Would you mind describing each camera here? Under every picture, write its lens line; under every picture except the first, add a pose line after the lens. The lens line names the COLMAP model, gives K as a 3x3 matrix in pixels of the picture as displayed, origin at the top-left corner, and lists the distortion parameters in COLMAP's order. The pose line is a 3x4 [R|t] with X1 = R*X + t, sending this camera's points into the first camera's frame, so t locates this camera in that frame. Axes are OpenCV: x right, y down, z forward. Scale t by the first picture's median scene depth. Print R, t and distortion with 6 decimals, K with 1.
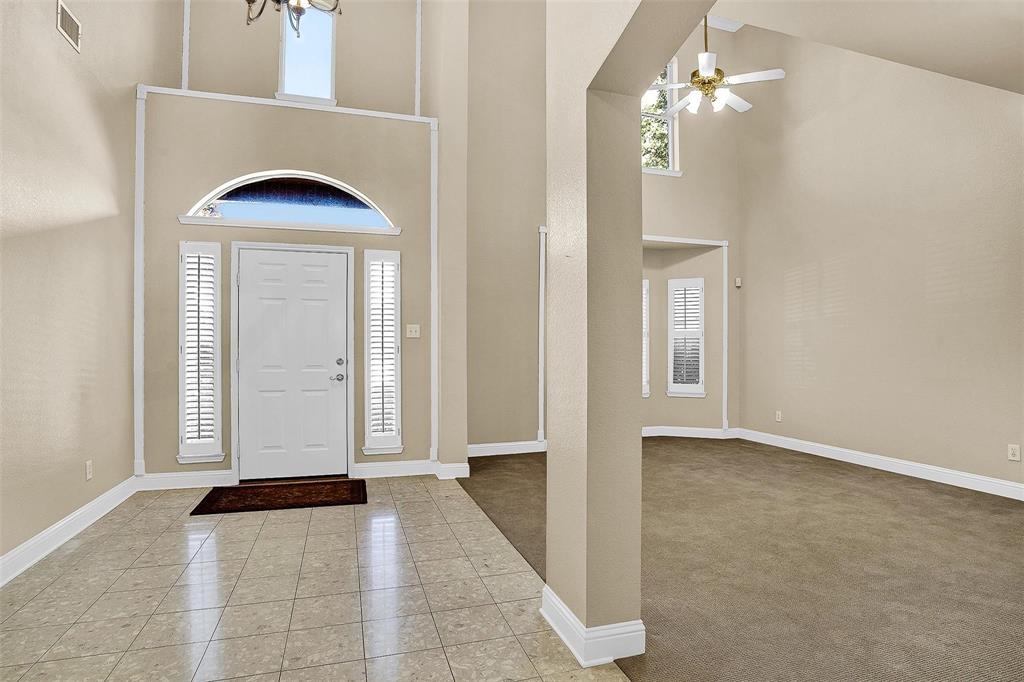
lens RADIAL K [[541.8, 0, 515.6], [0, 541.8, 345.9], [0, 0, 1]] dist [-0.097270, 0.045800]
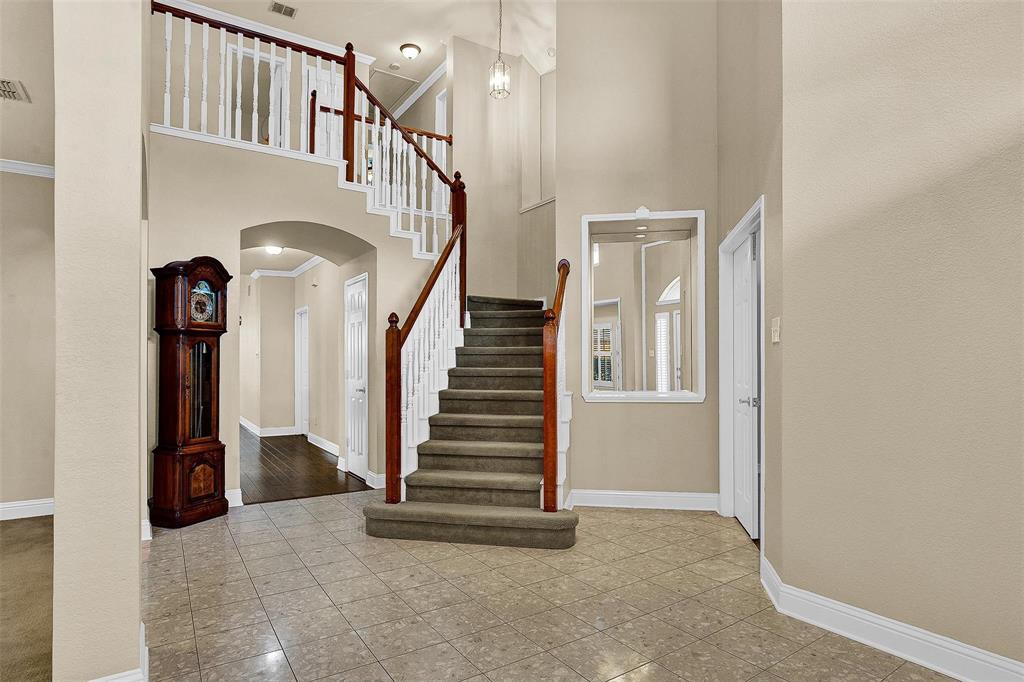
lens RADIAL K [[555.0, 0, 516.6], [0, 555.0, 362.8], [0, 0, 1]] dist [-0.002490, 0.000352]
pose [[-0.959173, 0.001670, -0.282816, -0.129257], [0.003536, 0.999975, -0.006090, 0.005550], [0.282799, -0.006842, -0.959155, 1.033442]]
